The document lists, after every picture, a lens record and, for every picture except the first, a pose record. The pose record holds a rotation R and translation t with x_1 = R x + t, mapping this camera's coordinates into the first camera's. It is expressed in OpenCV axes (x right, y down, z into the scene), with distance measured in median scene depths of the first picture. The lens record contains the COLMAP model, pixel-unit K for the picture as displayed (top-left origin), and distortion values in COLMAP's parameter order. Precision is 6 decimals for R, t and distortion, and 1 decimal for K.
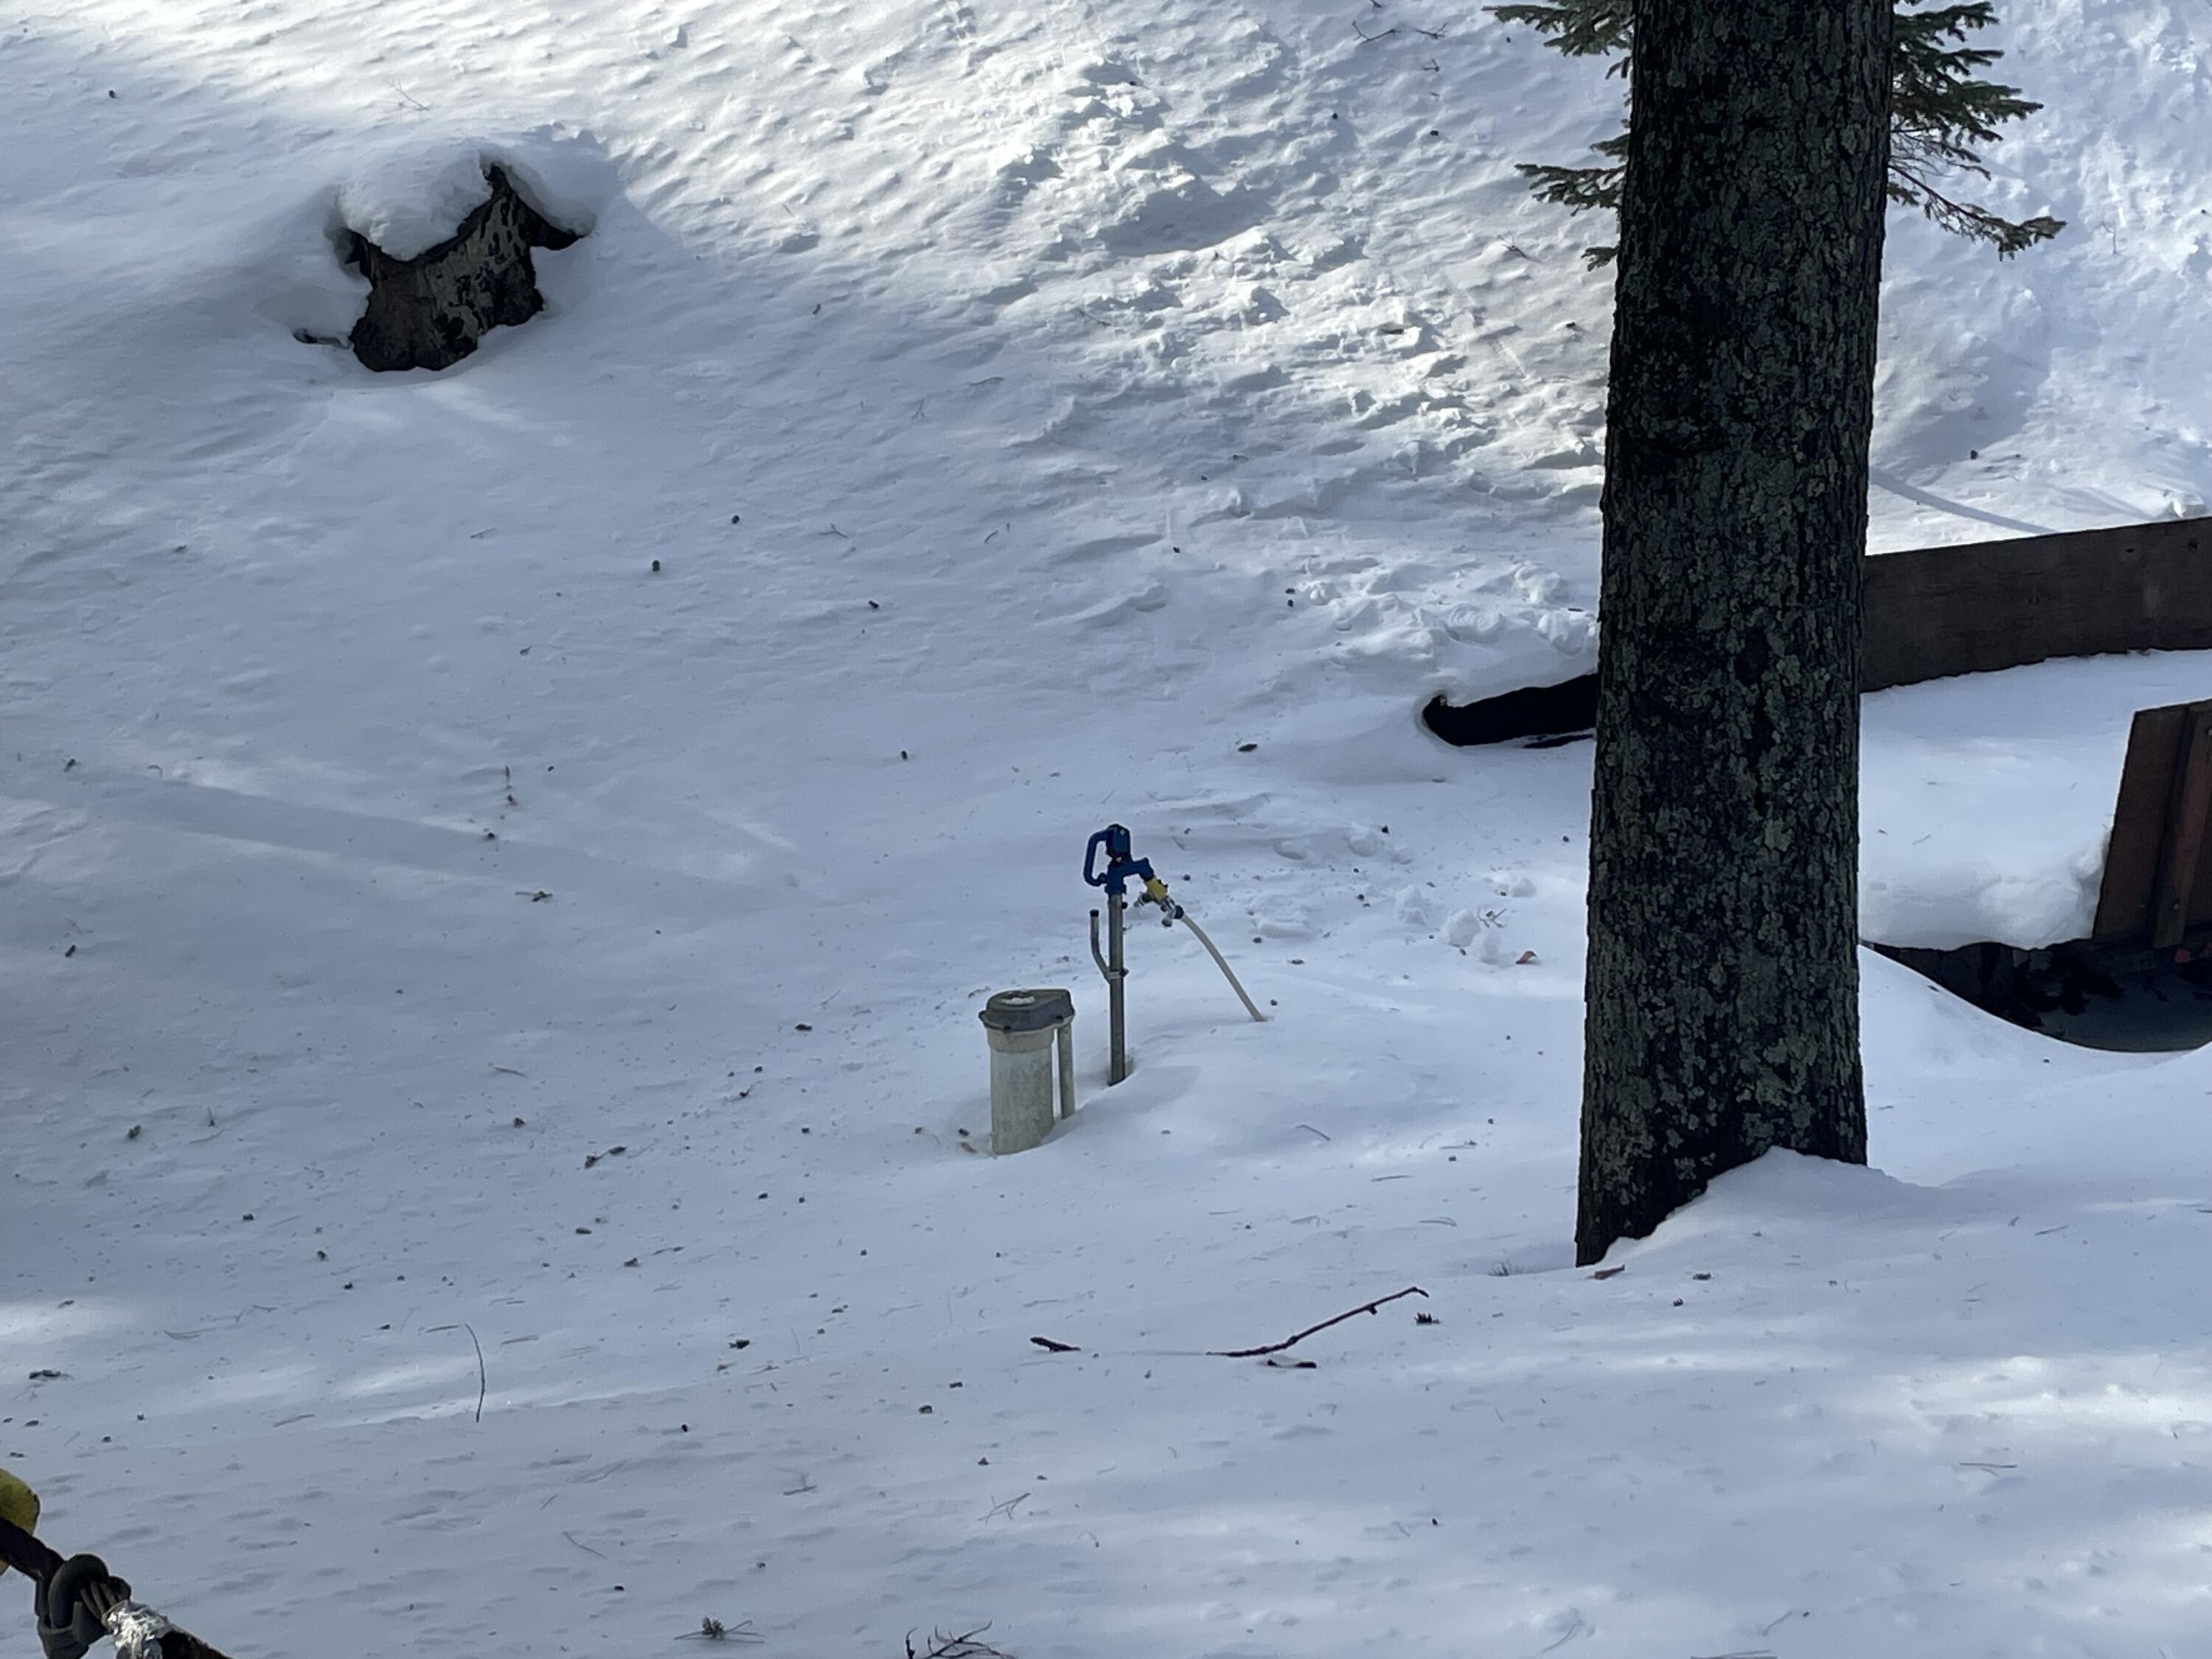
lens RADIAL K [[3916.6, 0, 1102.8], [0, 3916.6, 819.3], [0, 0, 1]] dist [0.047907, 0.000000]
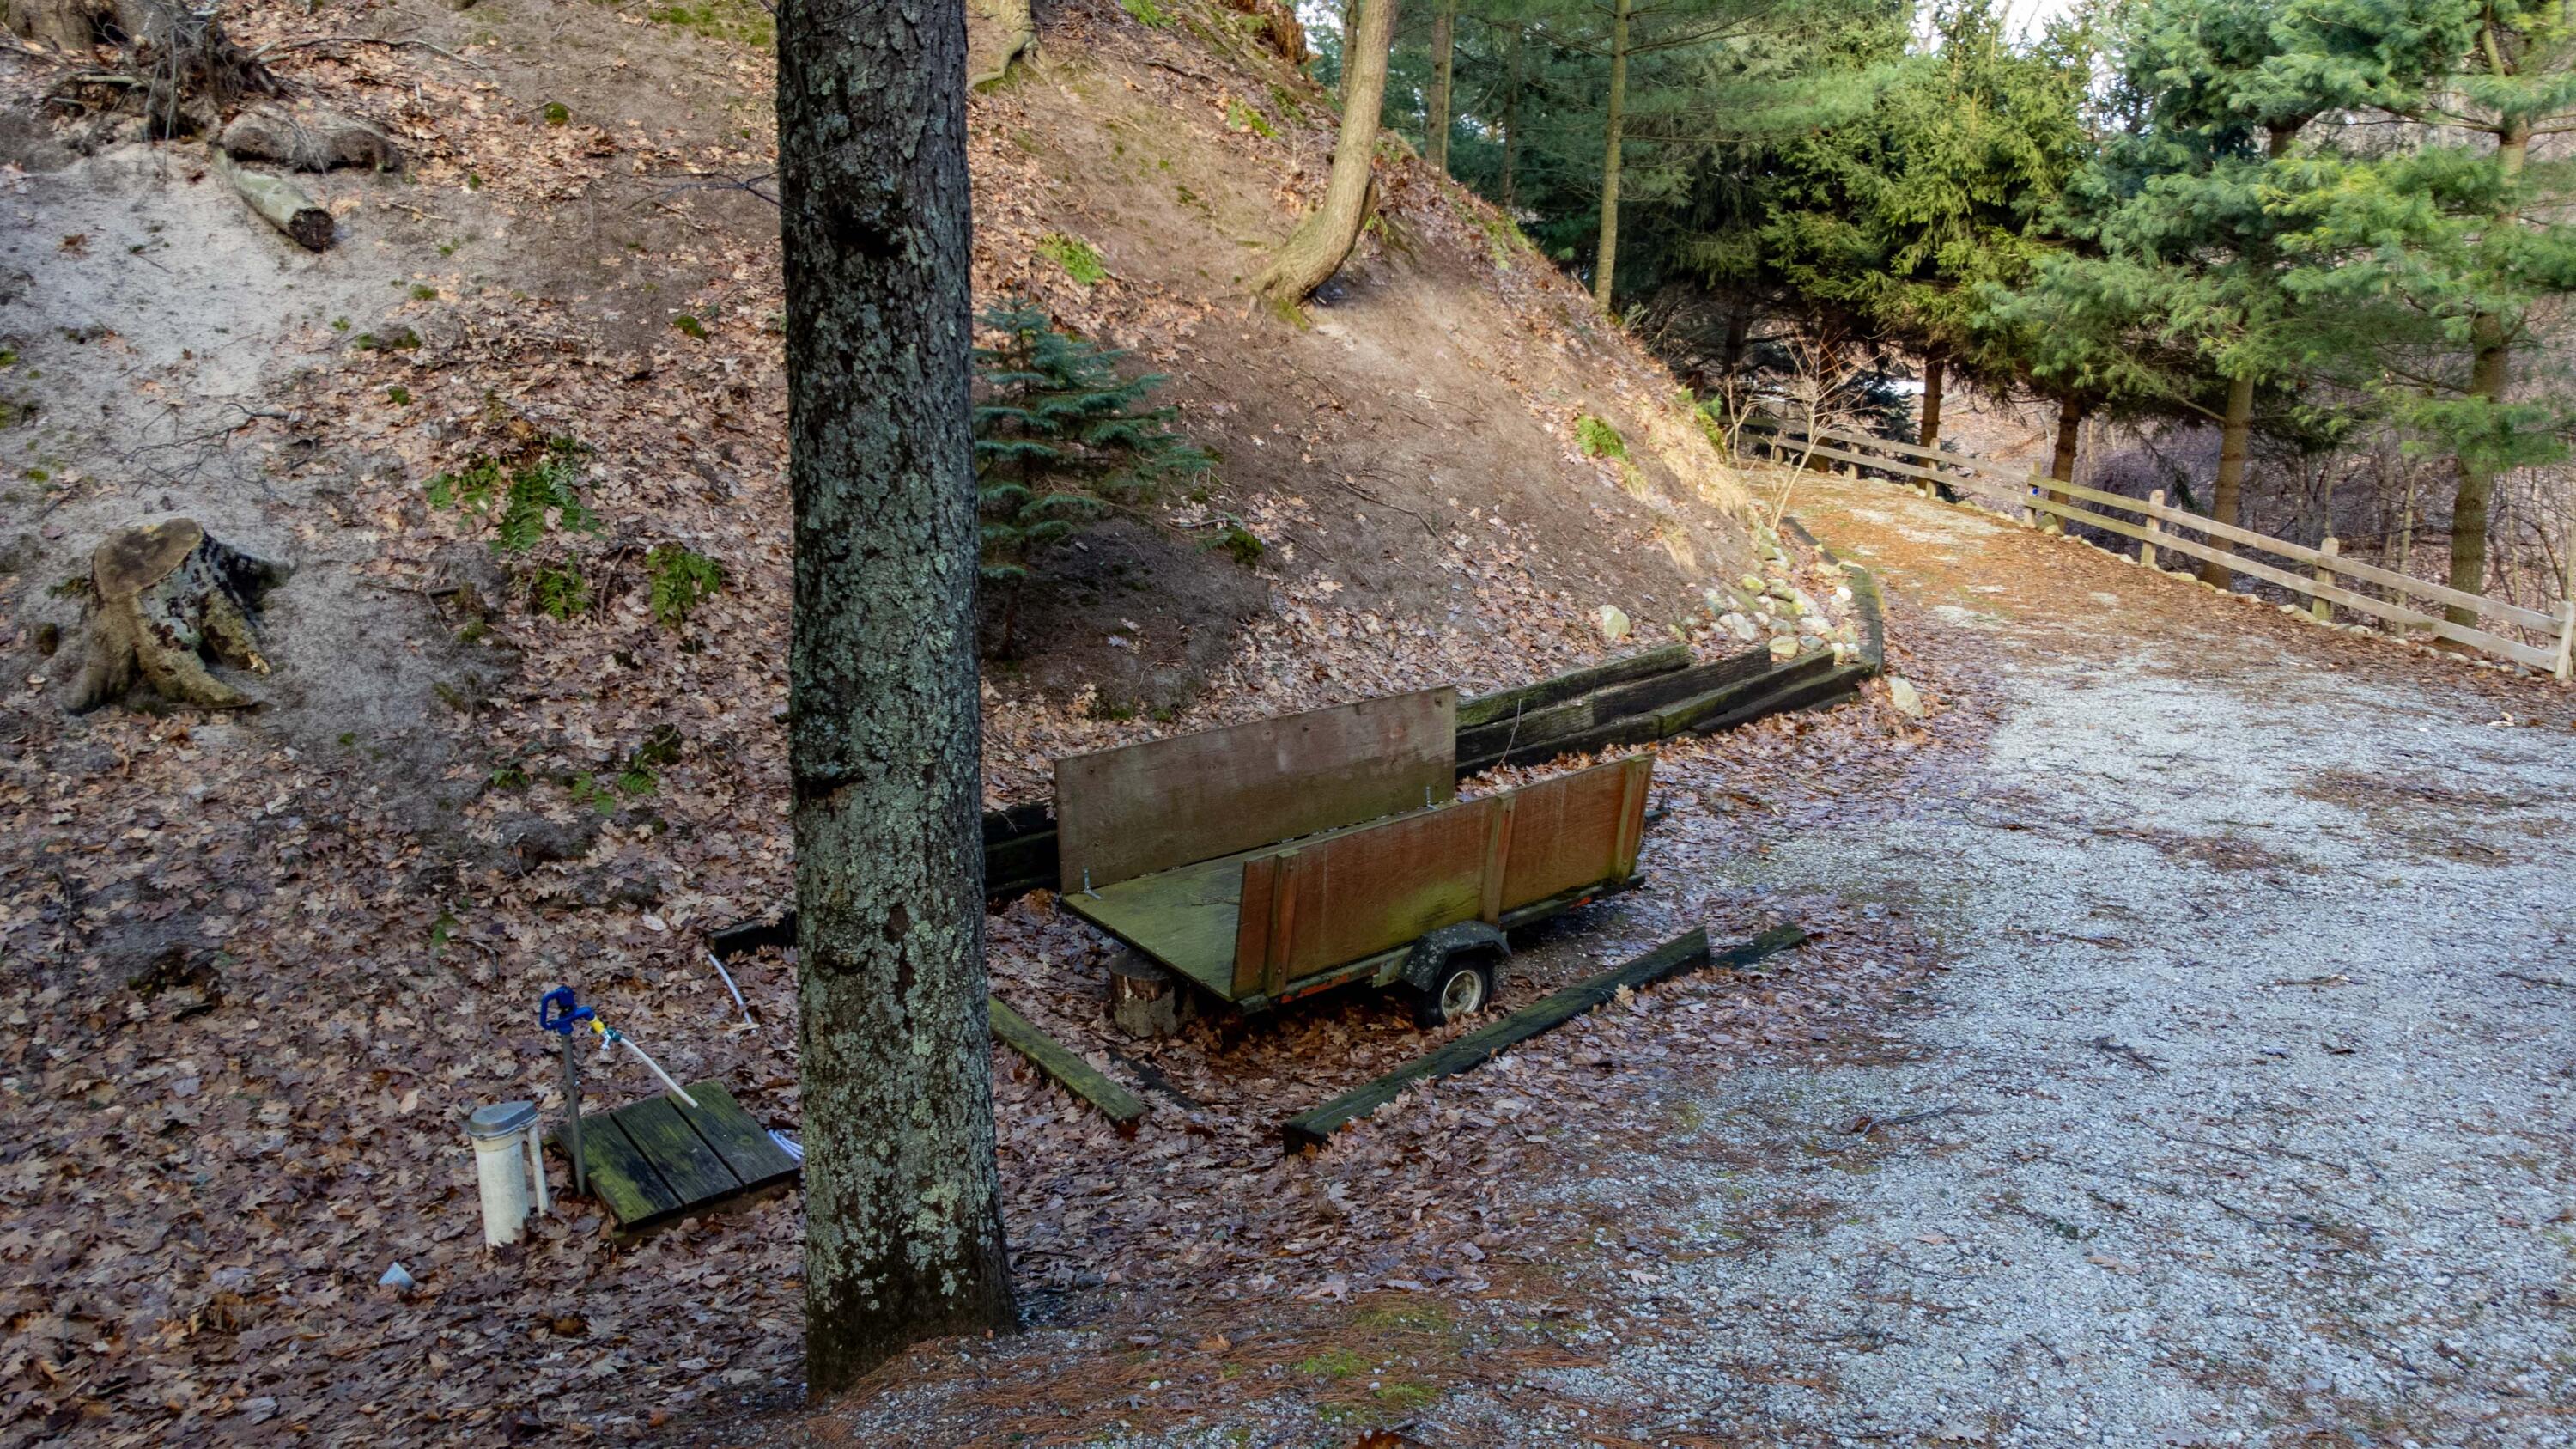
lens RADIAL K [[1943.4, 0, 1294.1], [0, 1943.4, 721.5], [0, 0, 1]] dist [0.061267, 0.027611]
pose [[0.978641, -0.040979, 0.201451, 0.167061], [0.045261, 0.998836, -0.016694, -0.096000], [-0.200532, 0.025456, 0.979356, 0.276482]]
